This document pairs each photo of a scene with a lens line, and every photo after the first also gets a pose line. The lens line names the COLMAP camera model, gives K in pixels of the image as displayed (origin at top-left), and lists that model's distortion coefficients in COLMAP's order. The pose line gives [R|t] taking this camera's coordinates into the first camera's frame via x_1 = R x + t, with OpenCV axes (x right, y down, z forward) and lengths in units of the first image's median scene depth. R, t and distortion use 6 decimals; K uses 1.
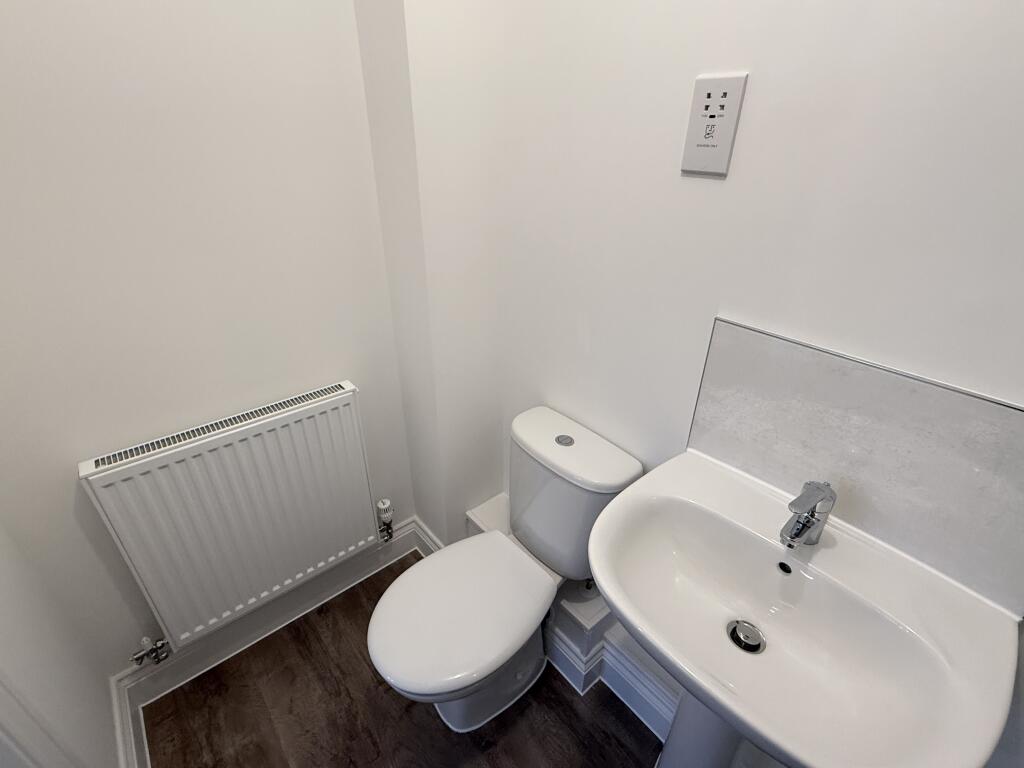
lens RADIAL K [[472.8, 0, 513.0], [0, 472.8, 388.3], [0, 0, 1]] dist [-0.001093, -0.000188]
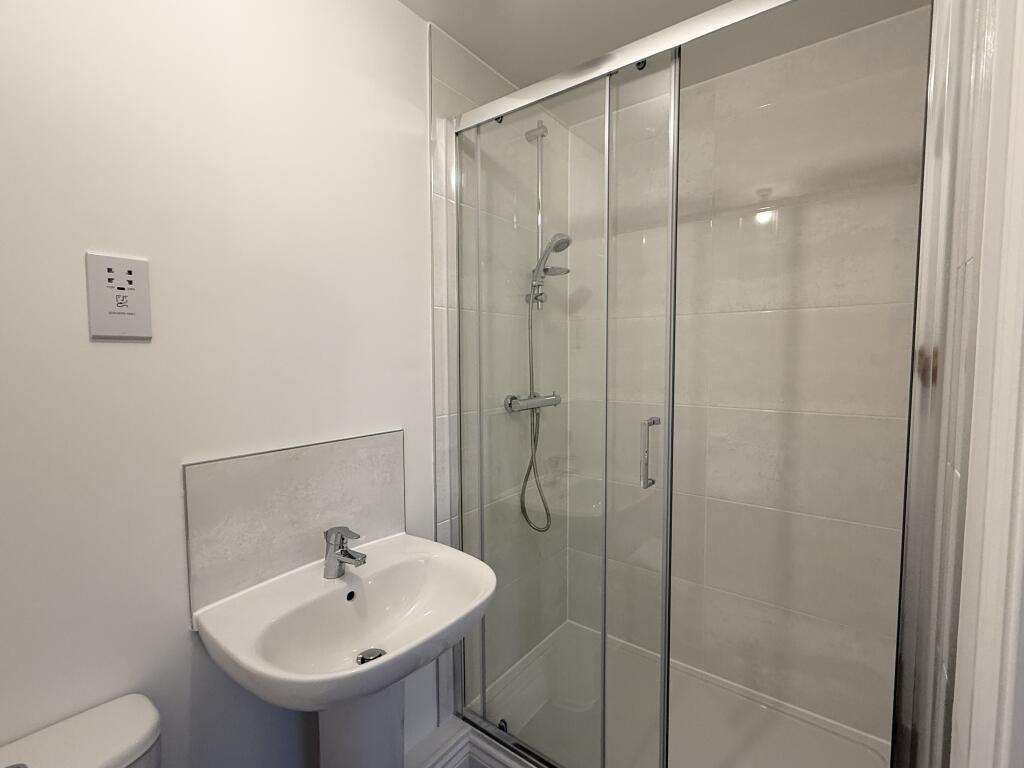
lens RADIAL K [[472.8, 0, 513.0], [0, 472.8, 383.4], [0, 0, 1]] dist [-0.001093, -0.000188]
pose [[-0.215684, -0.066755, 0.974179, -0.795527], [0.476804, 0.863436, 0.164731, -0.144807], [-0.852137, 0.500022, -0.154401, 0.510950]]
